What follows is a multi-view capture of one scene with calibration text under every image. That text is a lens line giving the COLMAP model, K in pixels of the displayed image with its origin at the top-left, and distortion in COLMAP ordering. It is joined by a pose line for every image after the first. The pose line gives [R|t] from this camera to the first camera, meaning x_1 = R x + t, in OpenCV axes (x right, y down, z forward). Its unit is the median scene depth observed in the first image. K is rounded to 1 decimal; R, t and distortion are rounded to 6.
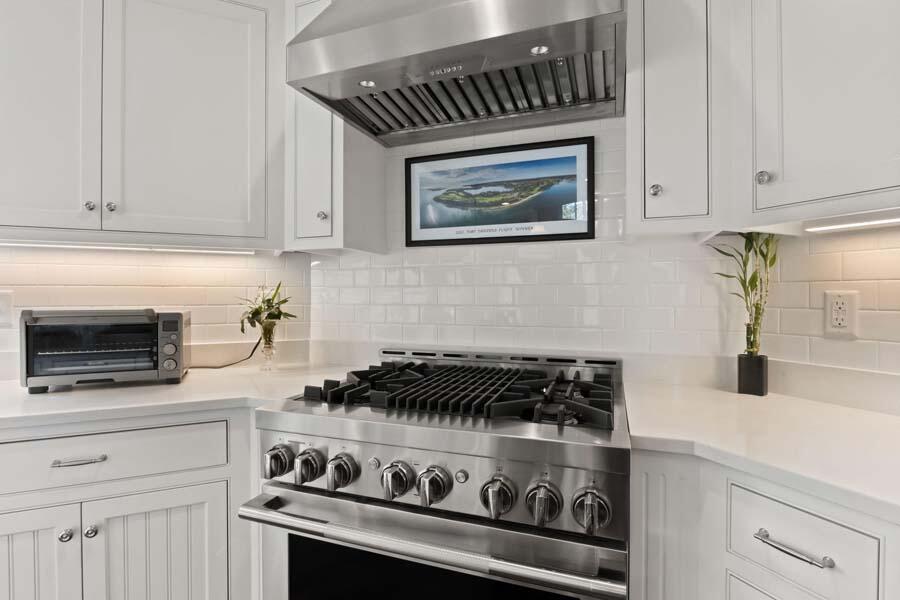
lens RADIAL K [[445.2, 0, 443.0], [0, 445.2, 296.7], [0, 0, 1]] dist [0.000038, -0.000255]
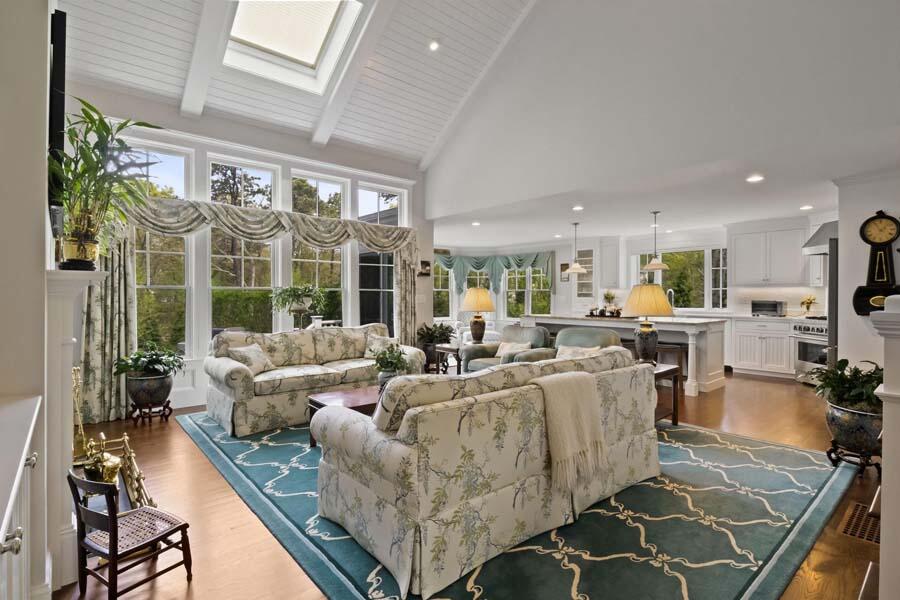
lens RADIAL K [[445.2, 0, 443.0], [0, 445.2, 296.7], [0, 0, 1]] dist [0.000038, -0.000255]
pose [[0.272549, 0.001001, -0.962141, 2.865497], [-0.005698, 0.999984, -0.000574, 0.010060], [0.962125, 0.005638, 0.272551, -3.606431]]
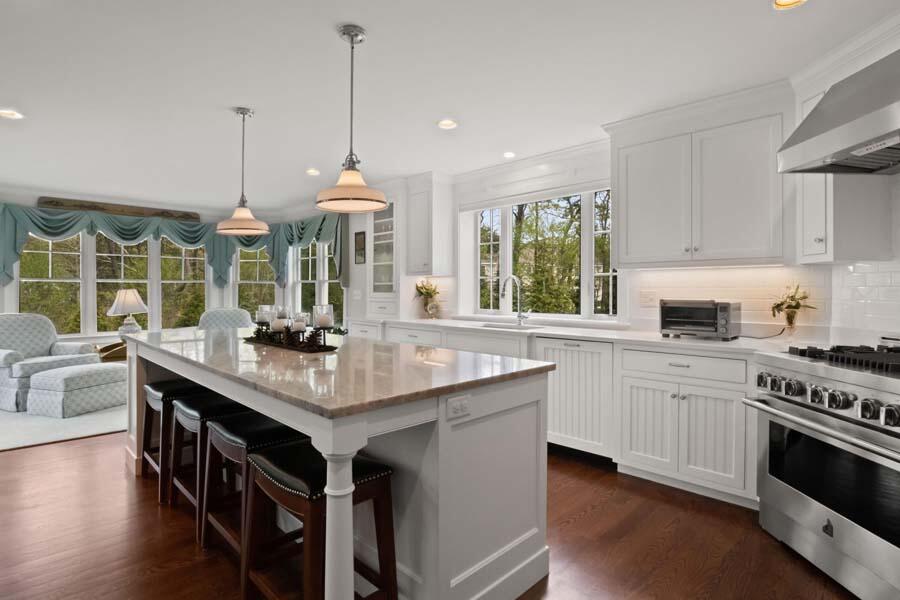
lens RADIAL K [[463.4, 0, 430.8], [0, 463.4, 289.2], [0, 0, 1]] dist [-0.025227, -0.000151]
pose [[0.325888, -0.005933, -0.945390, 0.788041], [-0.007499, 0.999933, -0.008860, 0.006897], [0.945379, 0.009977, 0.325822, -0.768244]]
